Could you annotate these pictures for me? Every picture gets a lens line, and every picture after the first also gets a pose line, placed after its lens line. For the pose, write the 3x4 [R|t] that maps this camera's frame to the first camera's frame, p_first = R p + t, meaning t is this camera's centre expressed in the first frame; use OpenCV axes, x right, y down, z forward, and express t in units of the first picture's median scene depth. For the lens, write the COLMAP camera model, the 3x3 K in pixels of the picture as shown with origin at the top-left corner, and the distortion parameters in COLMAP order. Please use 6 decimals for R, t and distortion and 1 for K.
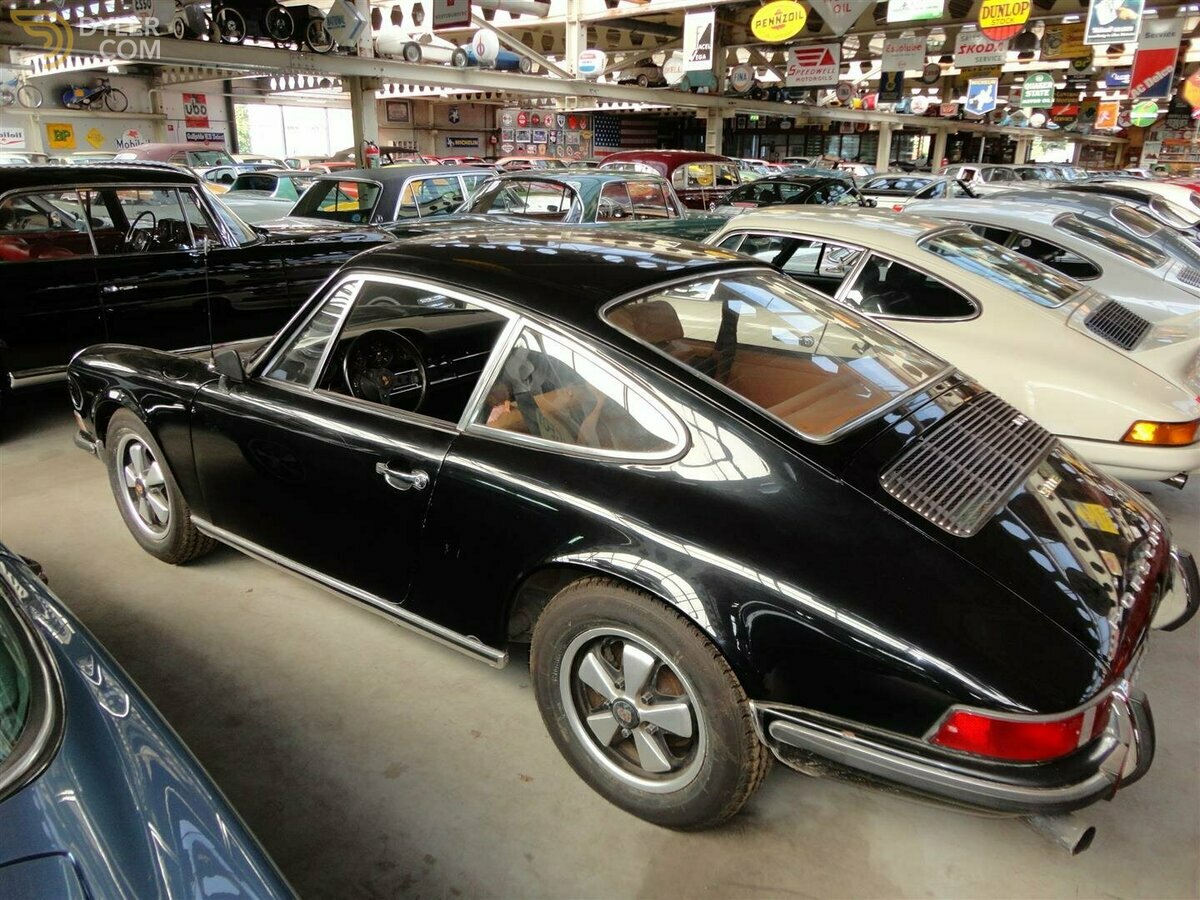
lens RADIAL K [[893.6, 0, 606.0], [0, 893.6, 448.6], [0, 0, 1]] dist [0.006125, 0.001386]
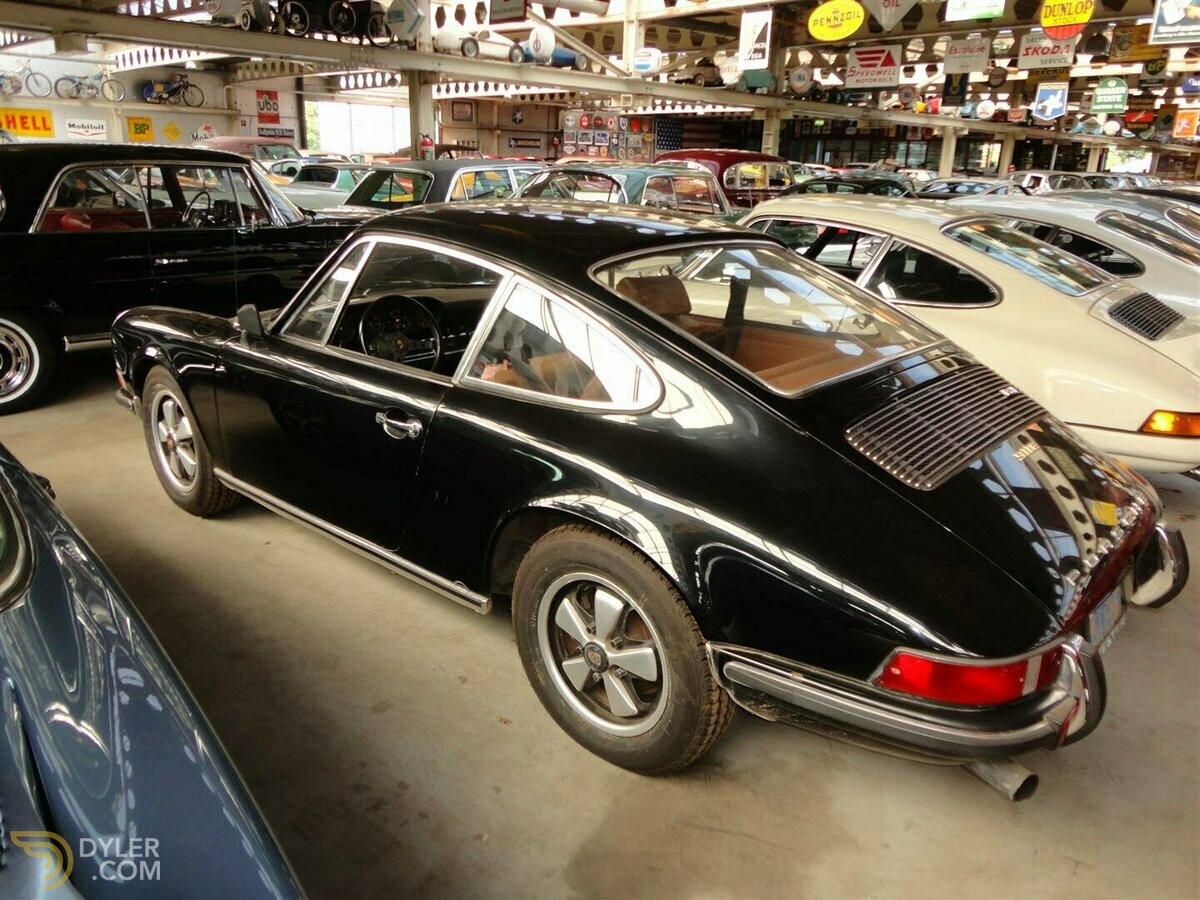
lens RADIAL K [[893.6, 0, 607.2], [0, 893.6, 449.6], [0, 0, 1]] dist [0.006125, 0.001386]
pose [[0.997435, 0.035950, -0.061895, 0.054132], [-0.036233, 0.999337, -0.003454, 0.036427], [0.061730, 0.005688, 0.998077, -0.017713]]
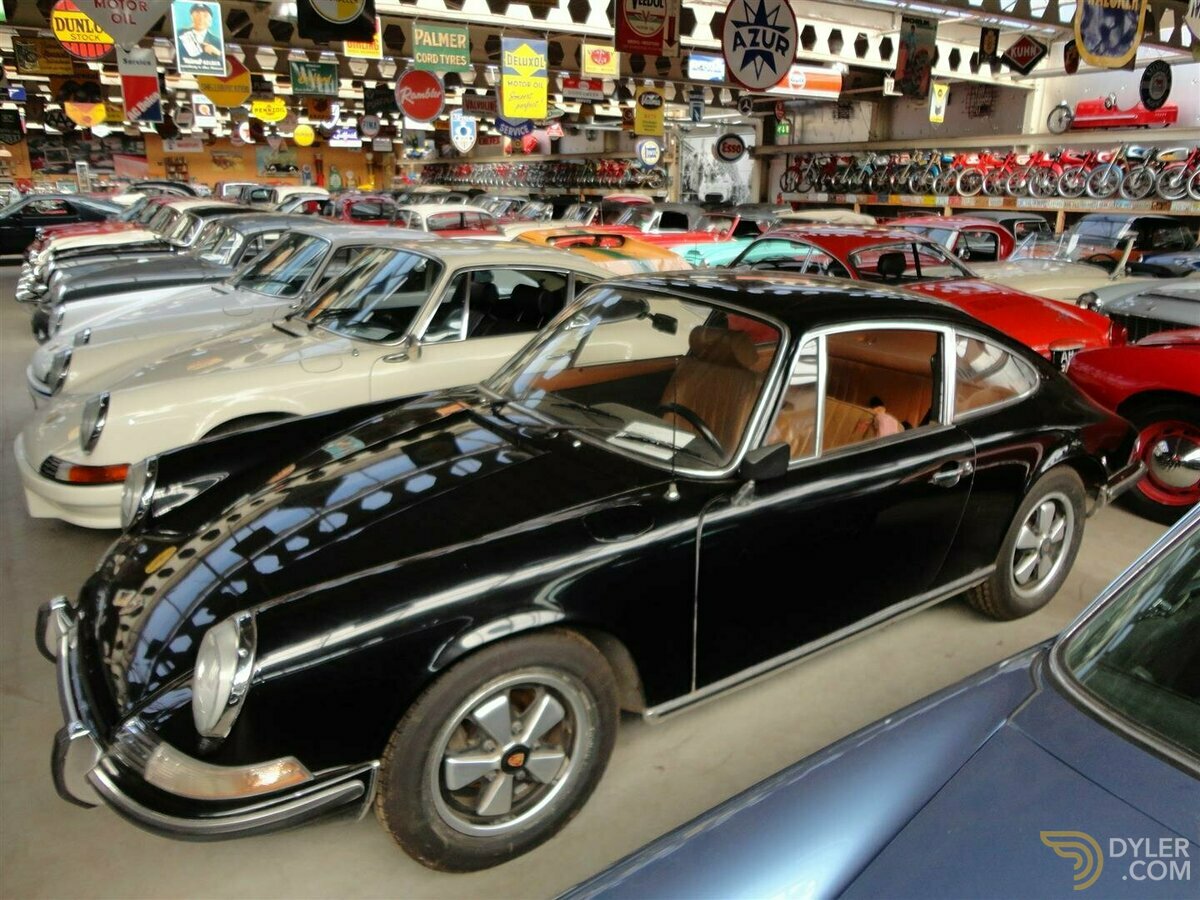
lens RADIAL K [[893.6, 0, 598.9], [0, 893.6, 447.9], [0, 0, 1]] dist [0.006125, 0.001386]
pose [[0.298602, -0.287579, 0.910019, -0.988357], [0.295704, 0.934475, 0.198279, -0.259578], [-0.907411, 0.209890, 0.364075, 0.665069]]
